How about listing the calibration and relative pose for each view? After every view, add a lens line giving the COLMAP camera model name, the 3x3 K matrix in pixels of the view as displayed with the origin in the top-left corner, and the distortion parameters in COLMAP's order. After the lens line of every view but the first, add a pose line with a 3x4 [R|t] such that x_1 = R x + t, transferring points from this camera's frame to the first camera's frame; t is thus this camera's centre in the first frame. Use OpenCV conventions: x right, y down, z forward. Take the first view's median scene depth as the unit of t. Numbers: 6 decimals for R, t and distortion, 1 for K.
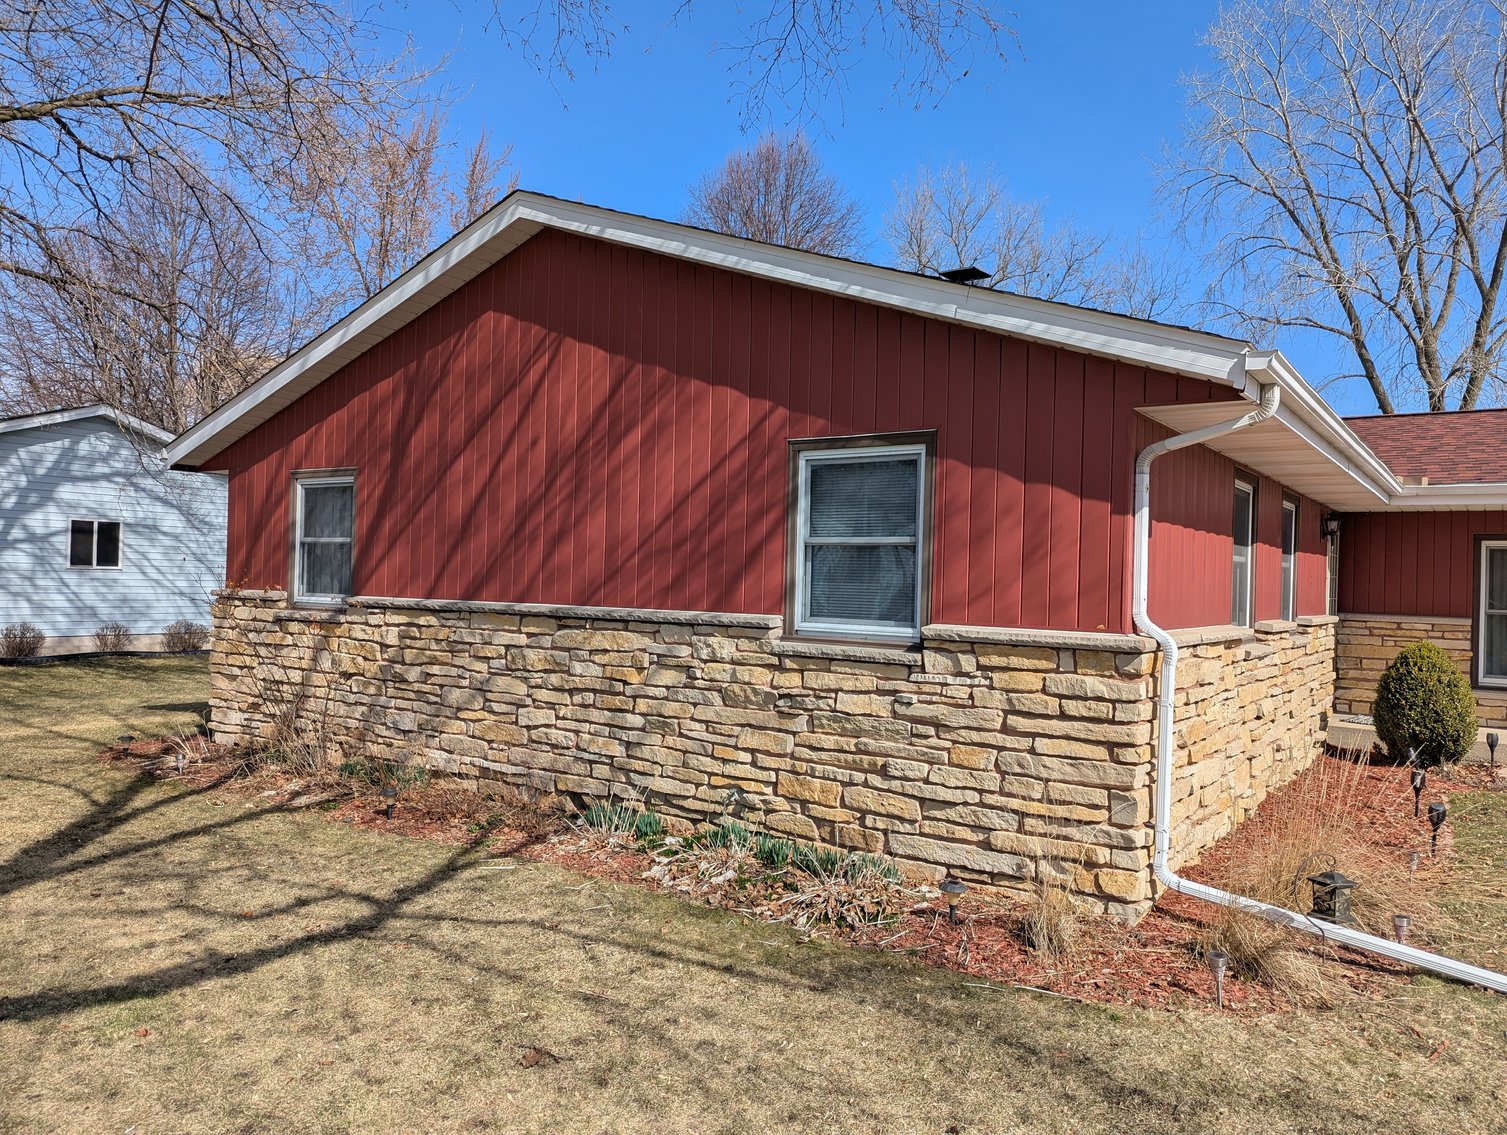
lens RADIAL K [[1055.1, 0, 755.2], [0, 1055.1, 564.1], [0, 0, 1]] dist [0.039871, -0.017042]
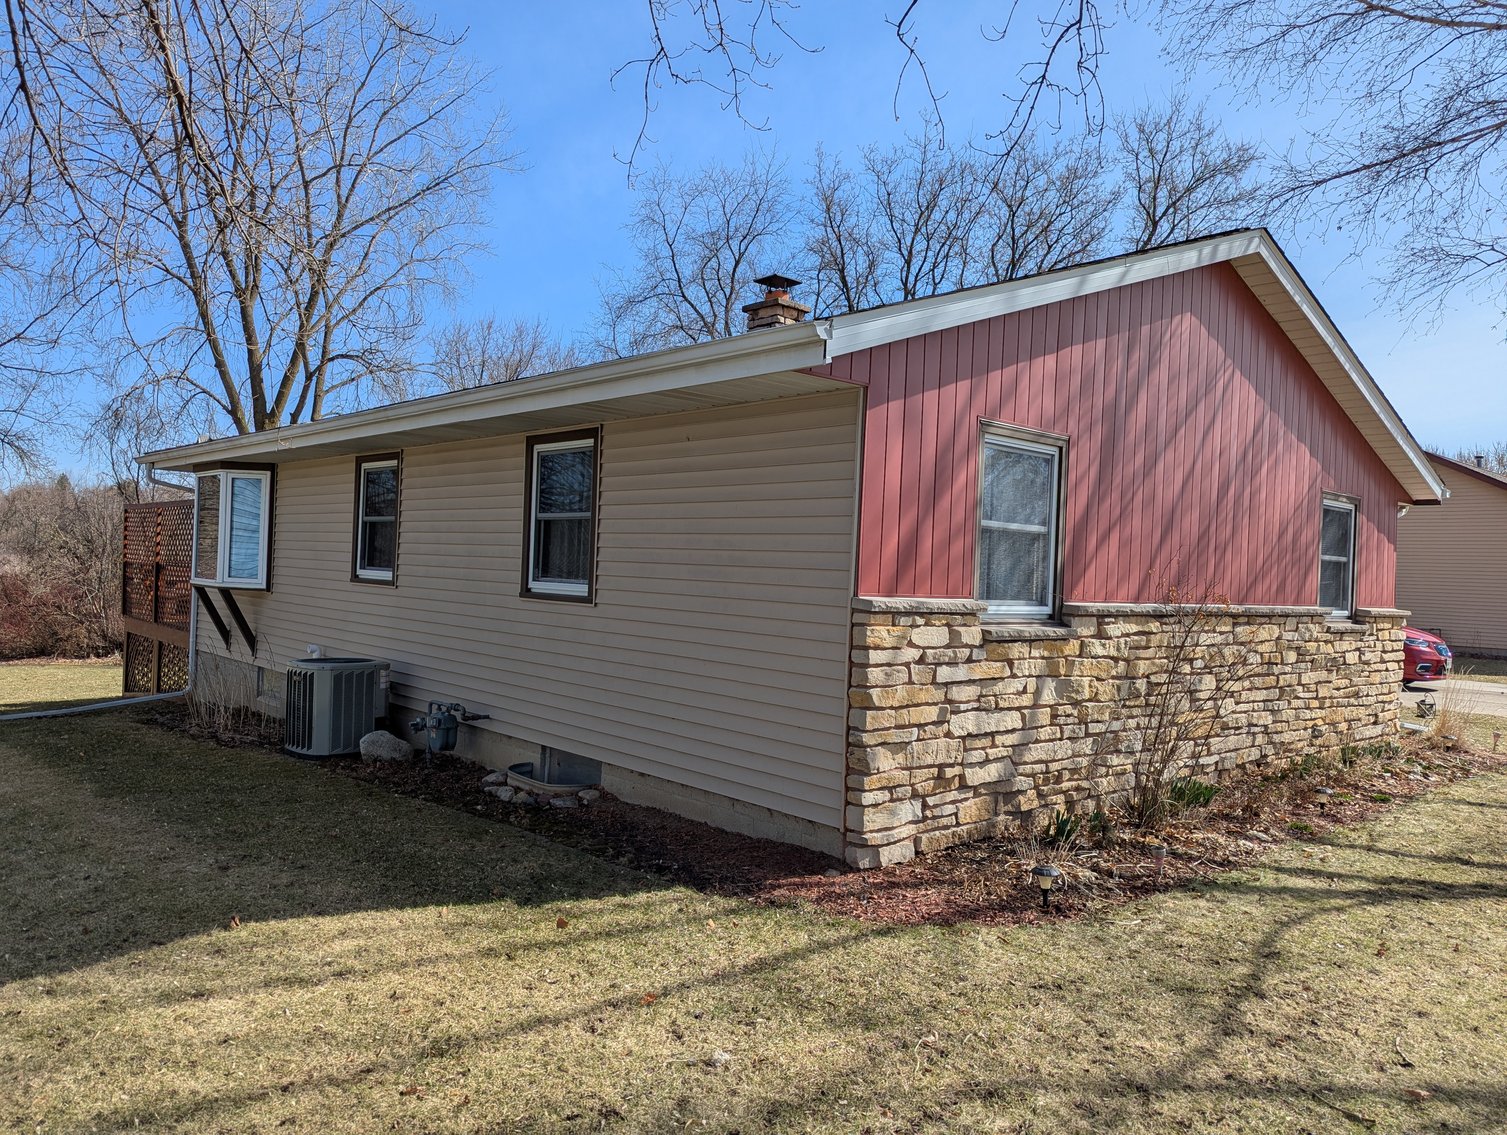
lens RADIAL K [[1055.1, 0, 753.7], [0, 1055.1, 573.7], [0, 0, 1]] dist [0.039871, -0.017042]
pose [[0.217079, -0.021187, 0.975924, -1.210003], [-0.052759, 0.998048, 0.033403, -0.005132], [-0.974727, -0.058739, 0.215538, 1.078105]]
